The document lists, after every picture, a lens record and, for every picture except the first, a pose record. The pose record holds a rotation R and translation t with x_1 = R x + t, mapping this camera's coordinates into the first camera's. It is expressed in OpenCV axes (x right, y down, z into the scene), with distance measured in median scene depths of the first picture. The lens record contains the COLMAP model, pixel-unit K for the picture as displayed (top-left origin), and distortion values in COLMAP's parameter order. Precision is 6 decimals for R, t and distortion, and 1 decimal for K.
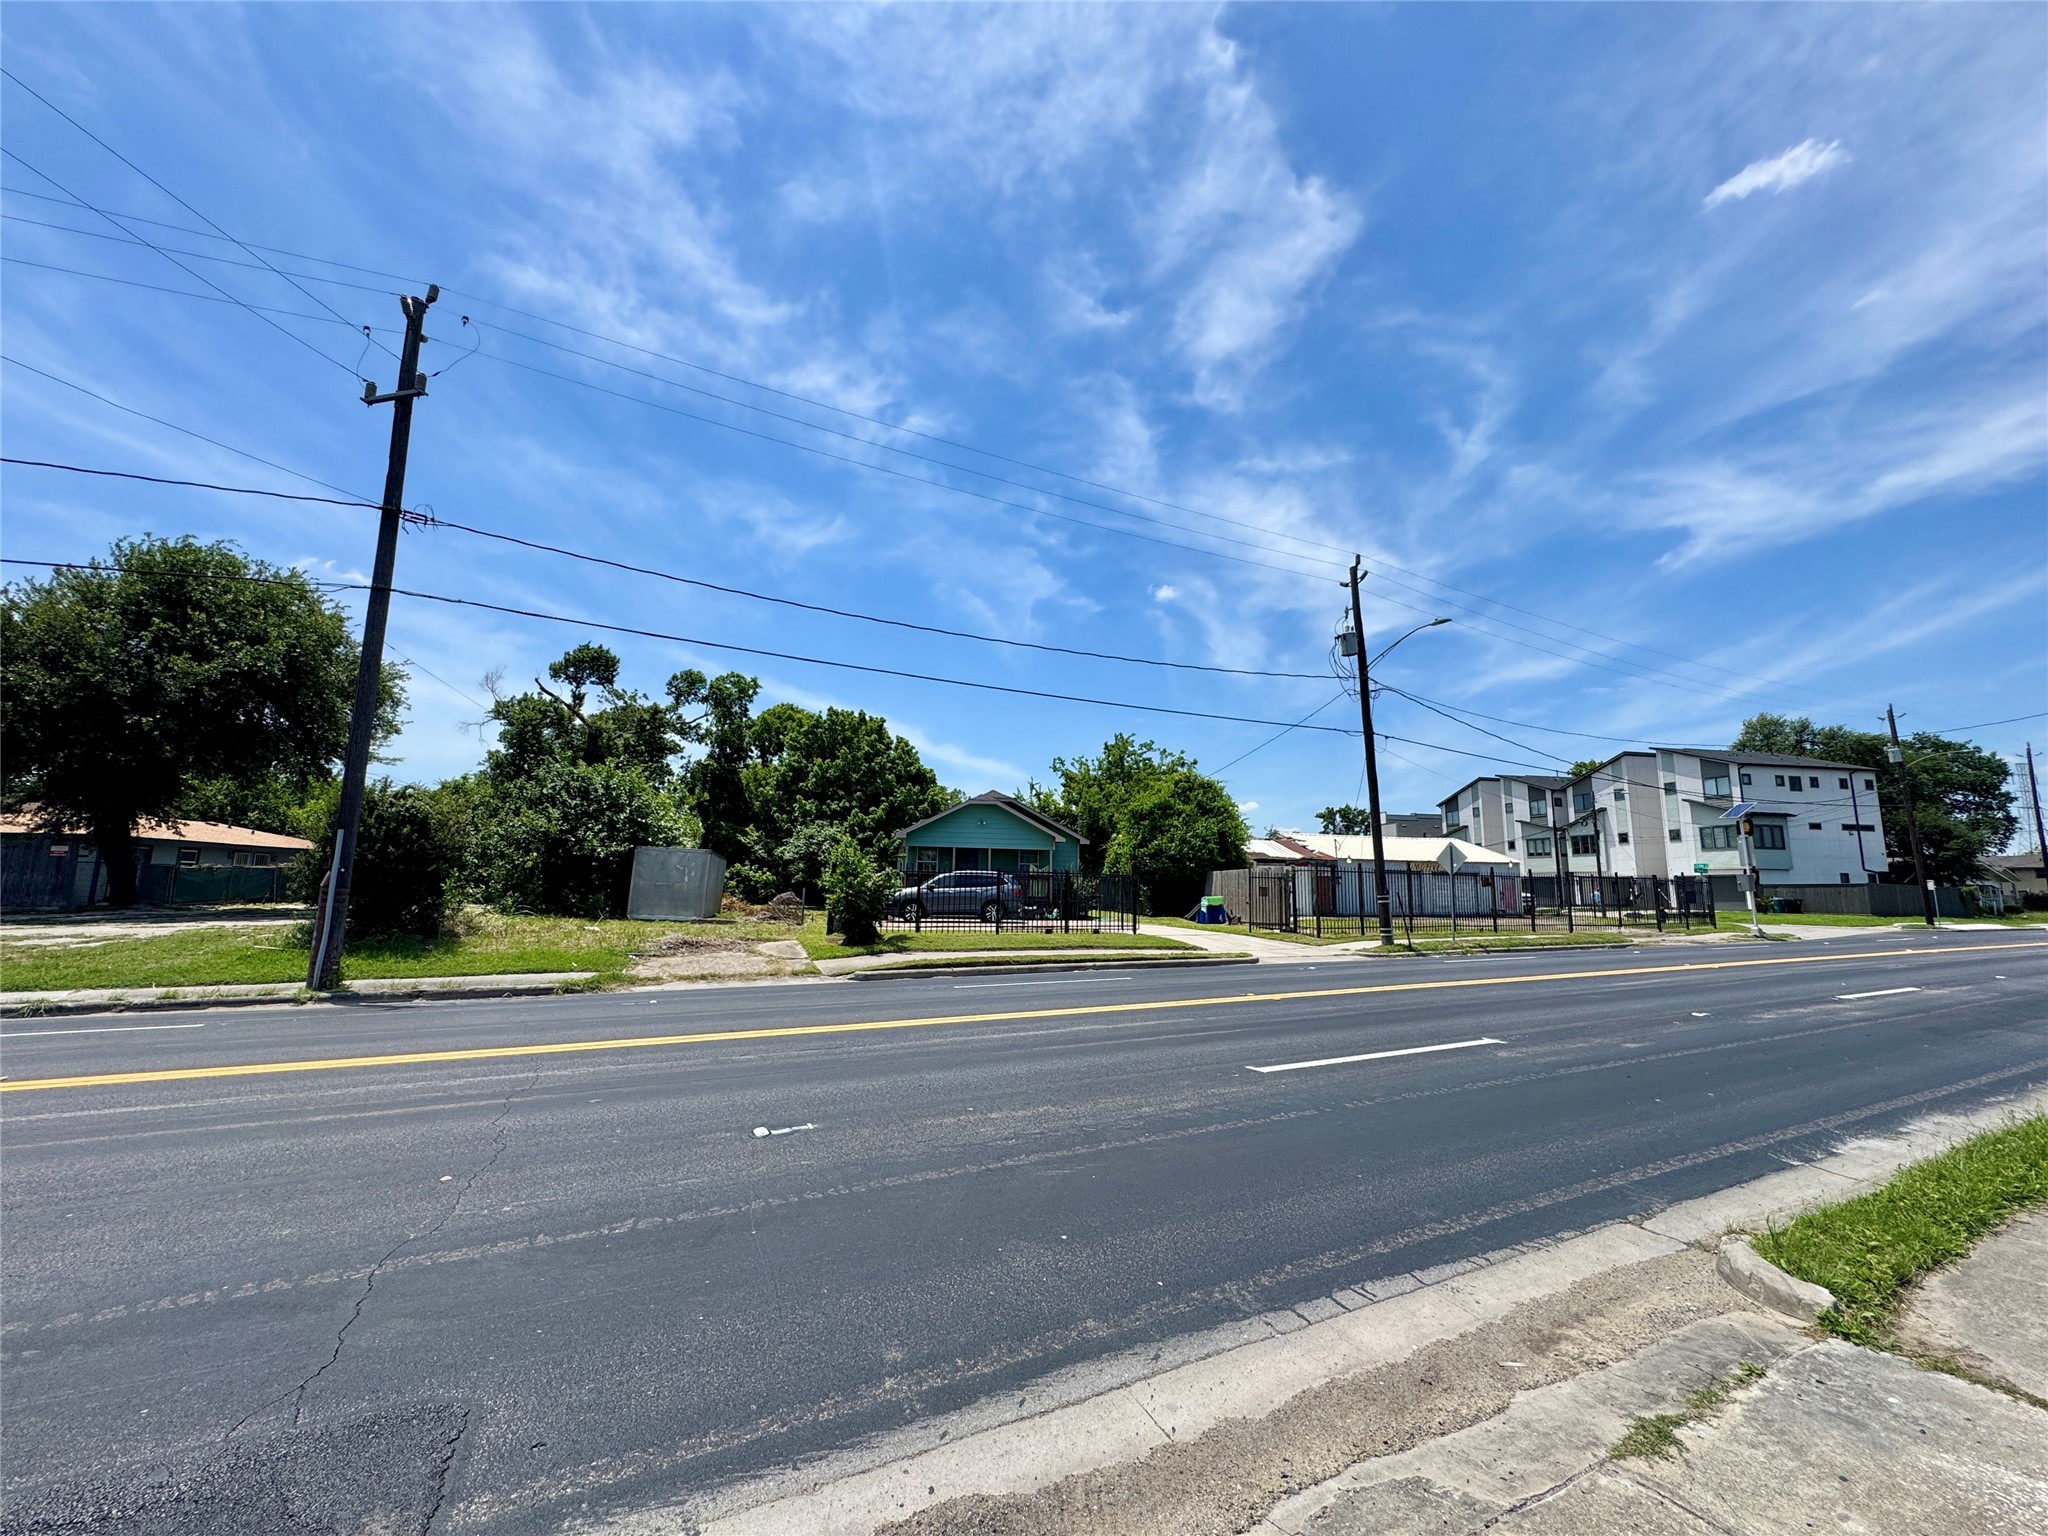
lens RADIAL K [[825.5, 0, 1024.0], [0, 825.5, 768.0], [0, 0, 1]] dist [-0.000784, 0.000093]
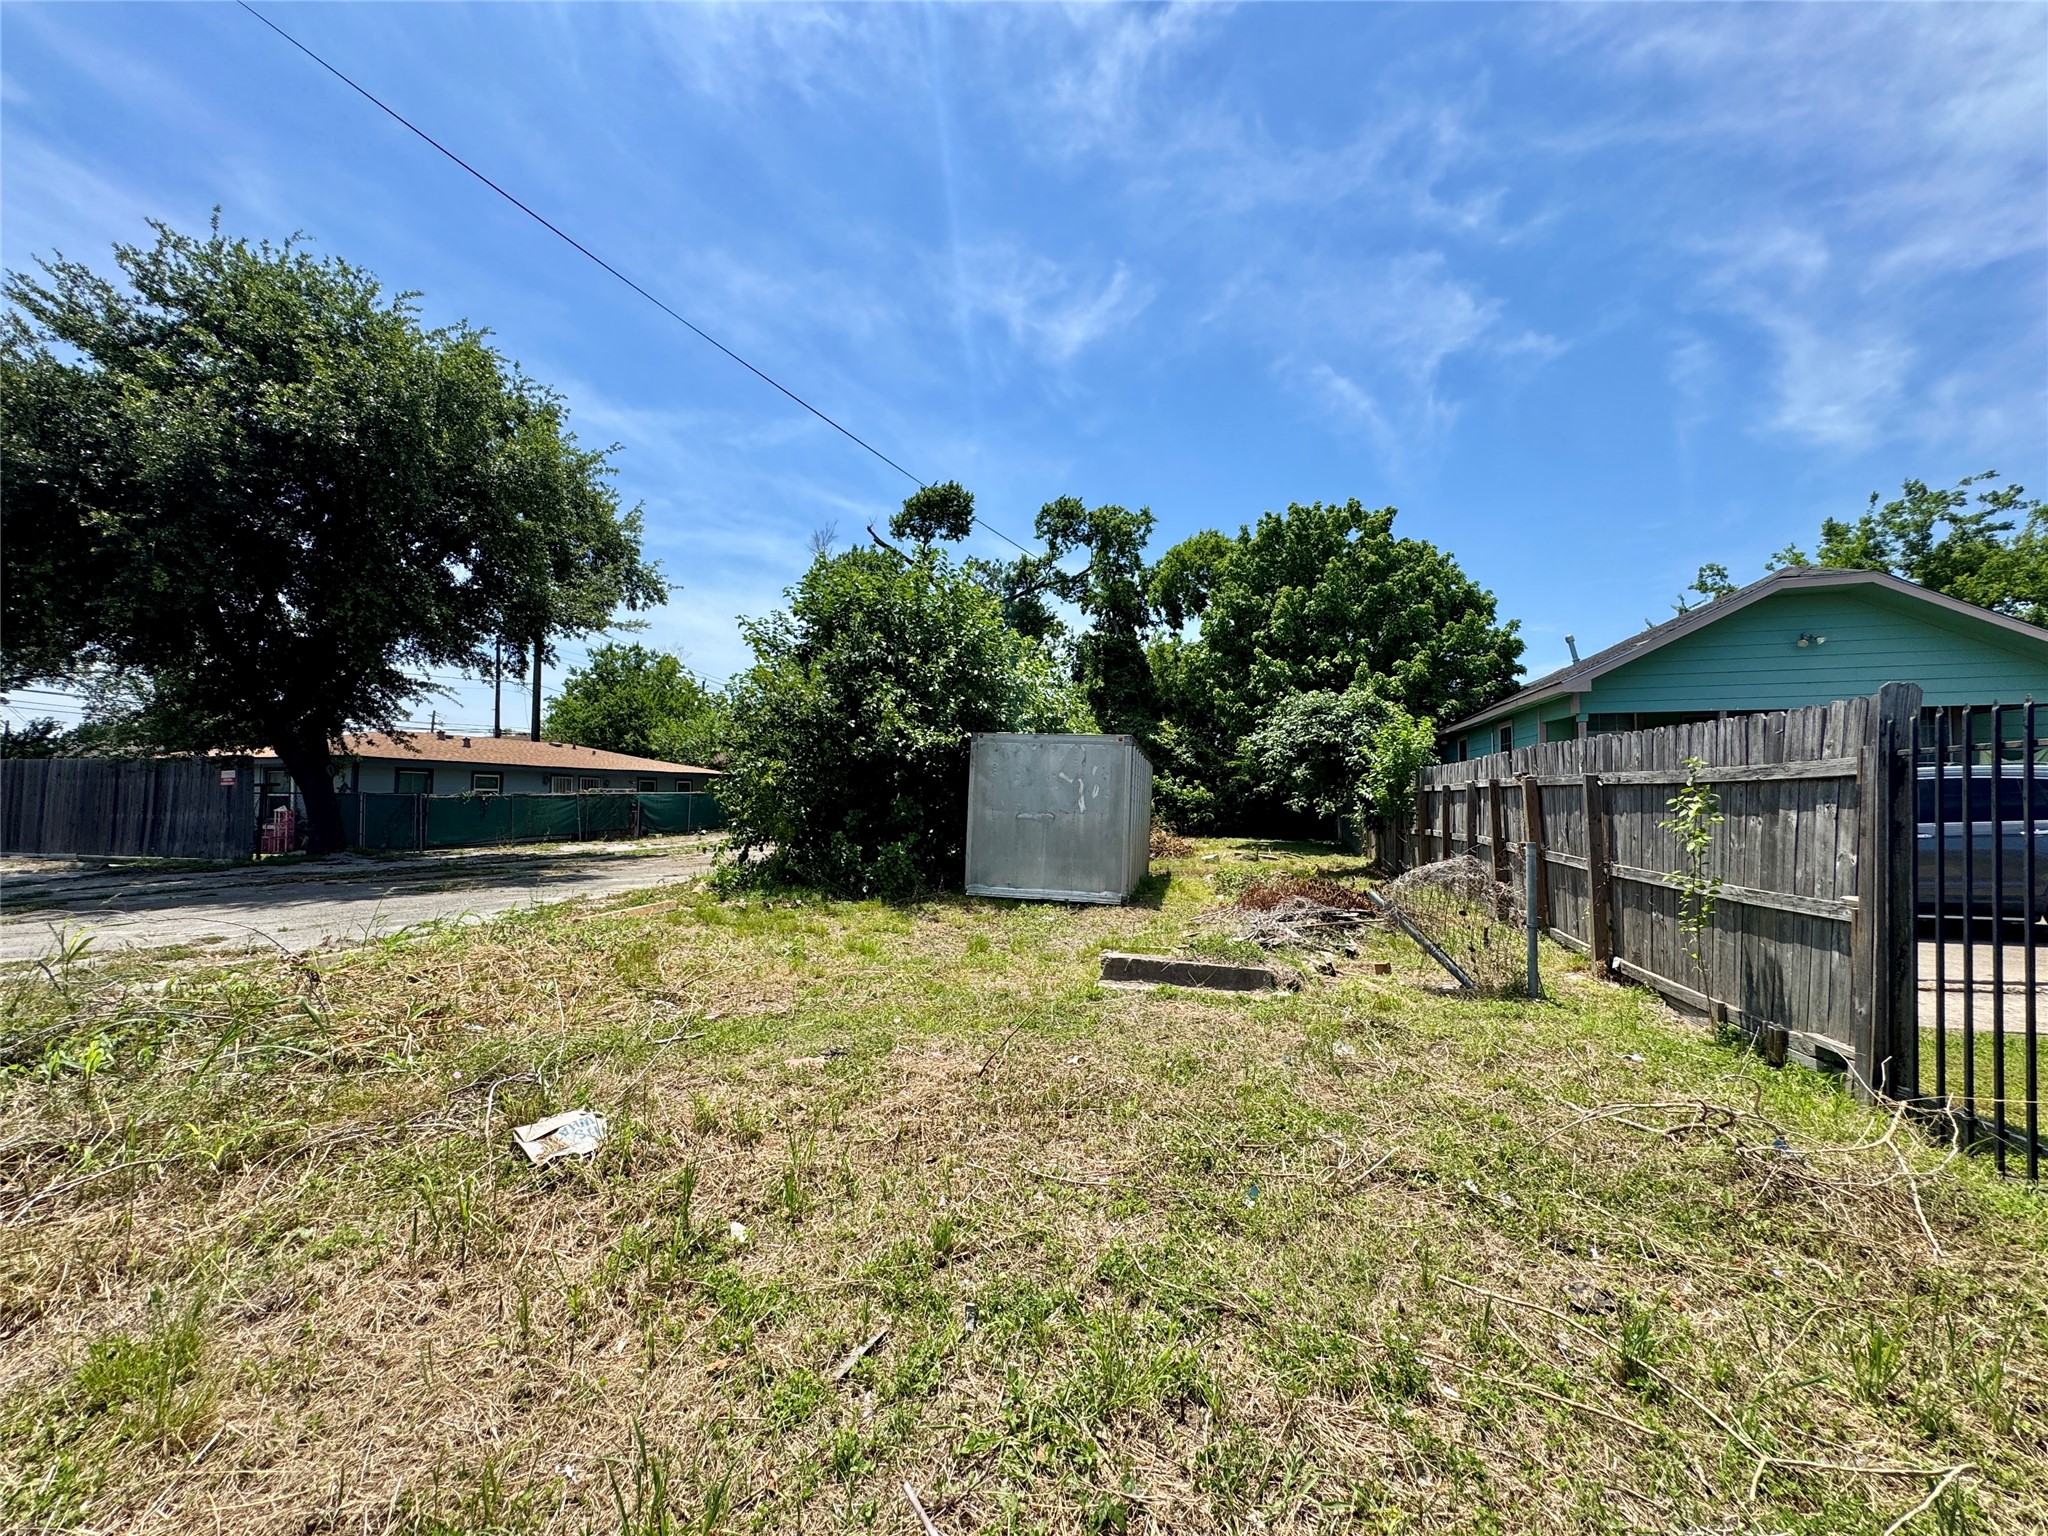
lens RADIAL K [[825.5, 0, 1024.0], [0, 825.5, 768.0], [0, 0, 1]] dist [-0.000784, 0.000093]
pose [[0.898592, -0.033352, -0.437517, -0.150019], [0.077863, 0.993403, 0.084190, 0.046307], [0.431822, -0.109719, 0.895260, 0.362948]]
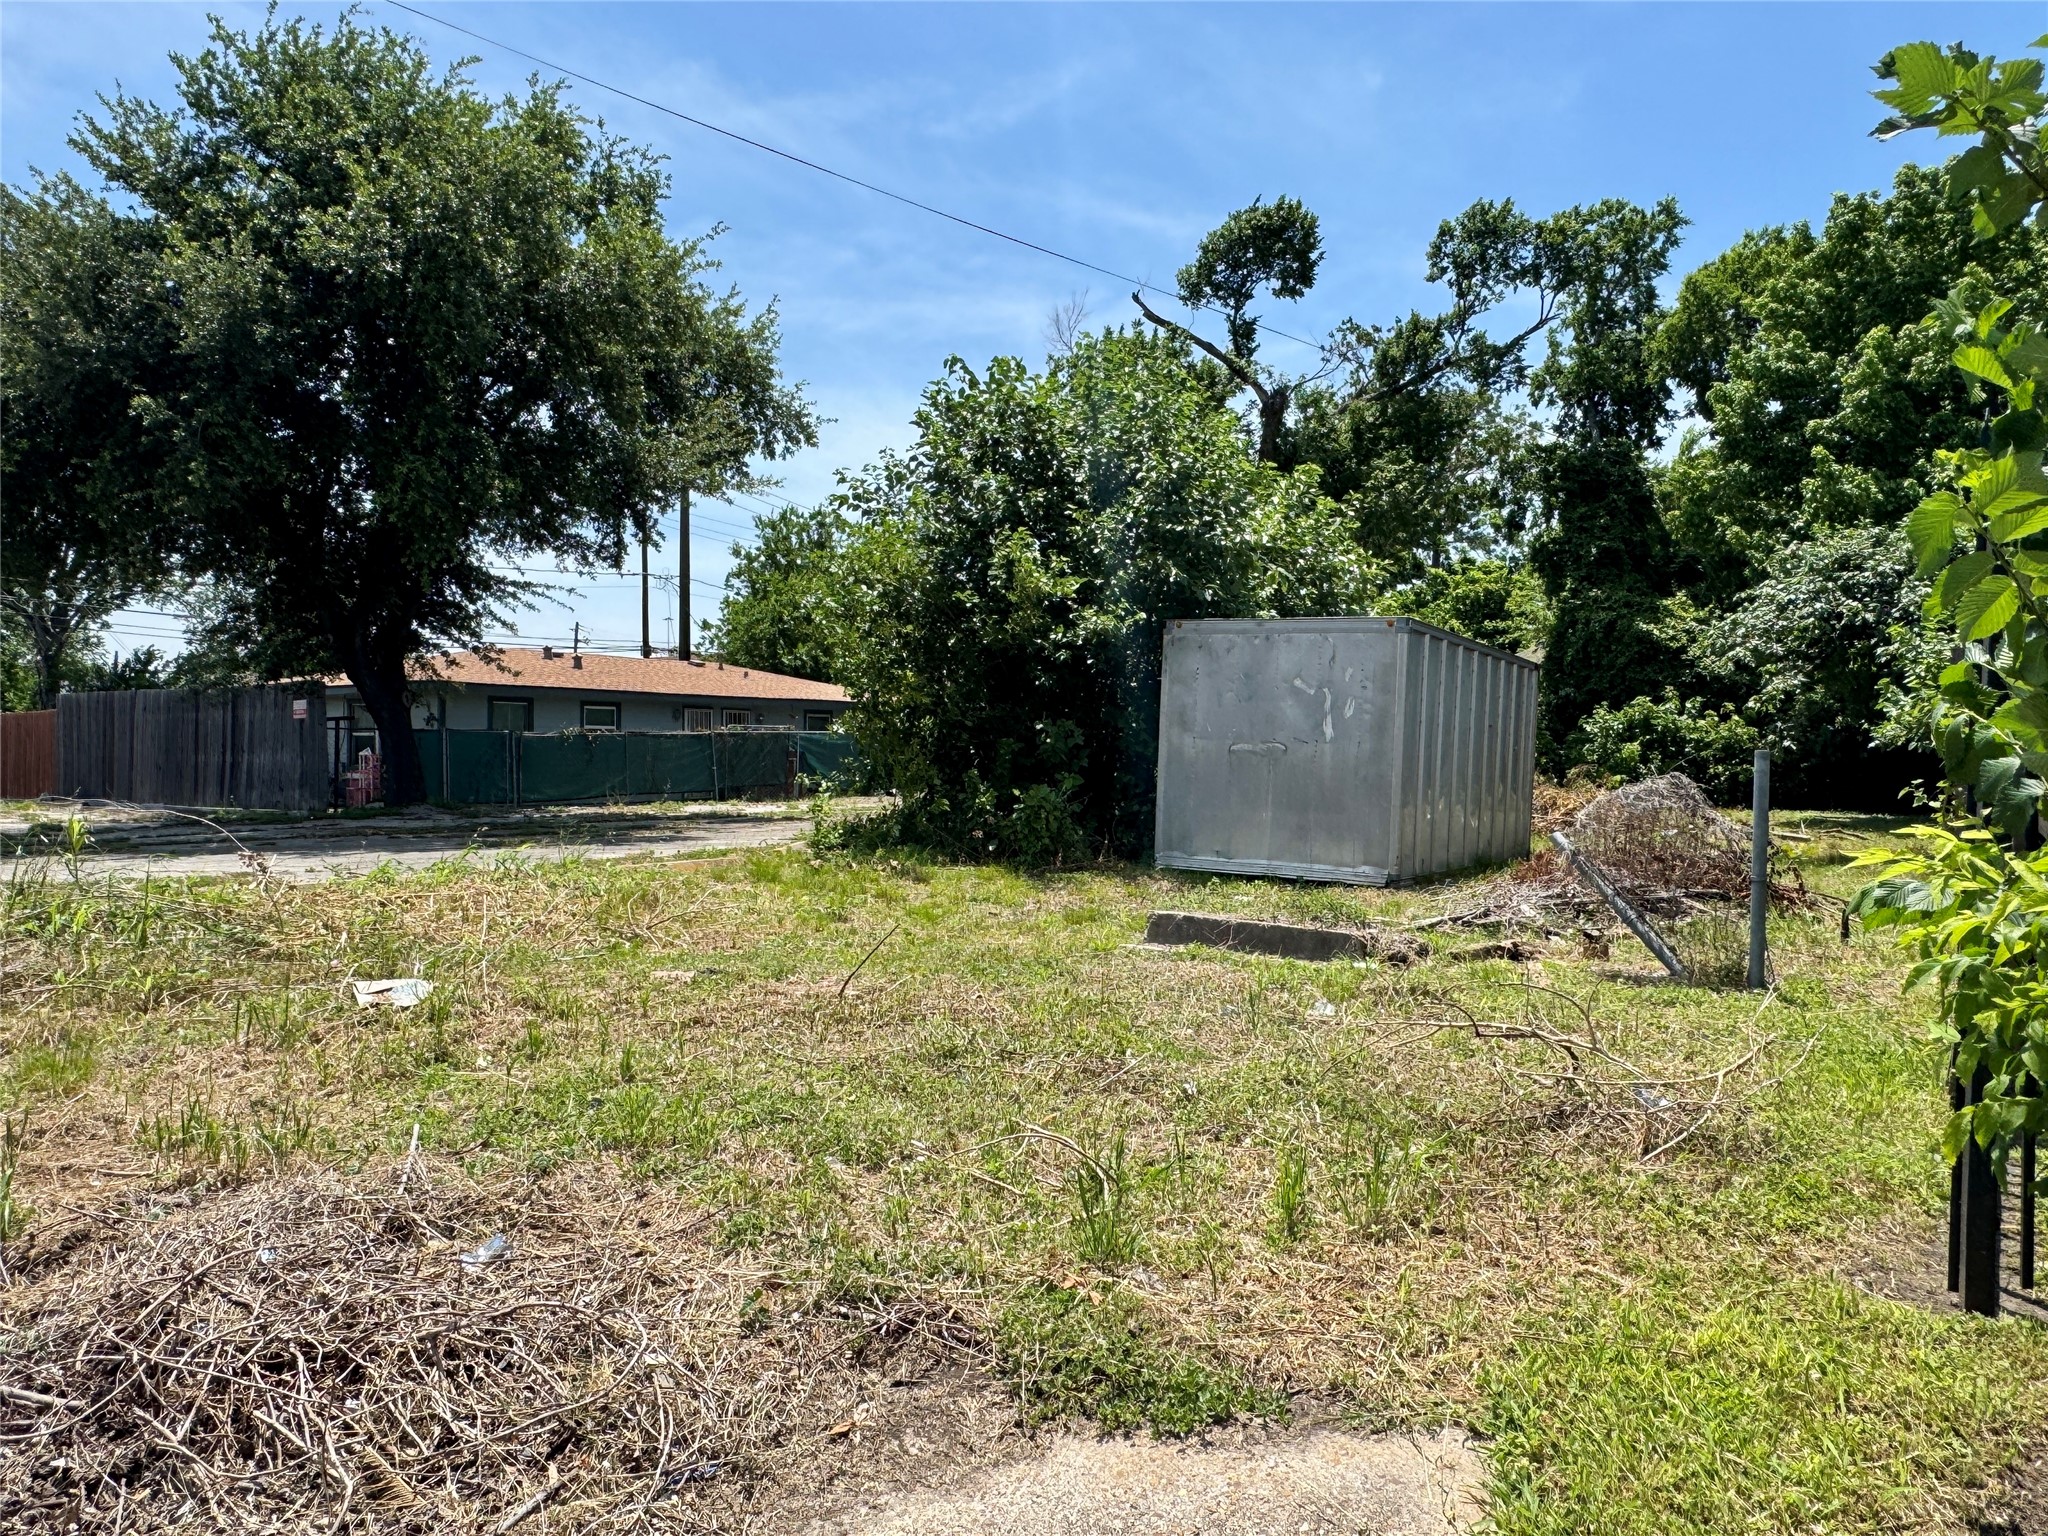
lens RADIAL K [[1459.2, 0, 1024.0], [0, 1459.2, 768.0], [0, 0, 1]] dist [-0.035565, 0.042796]
pose [[0.705165, -0.011039, -0.708957, -0.083245], [0.114046, 0.988626, 0.098042, 0.053474], [0.699811, -0.149990, 0.698403, 0.355189]]
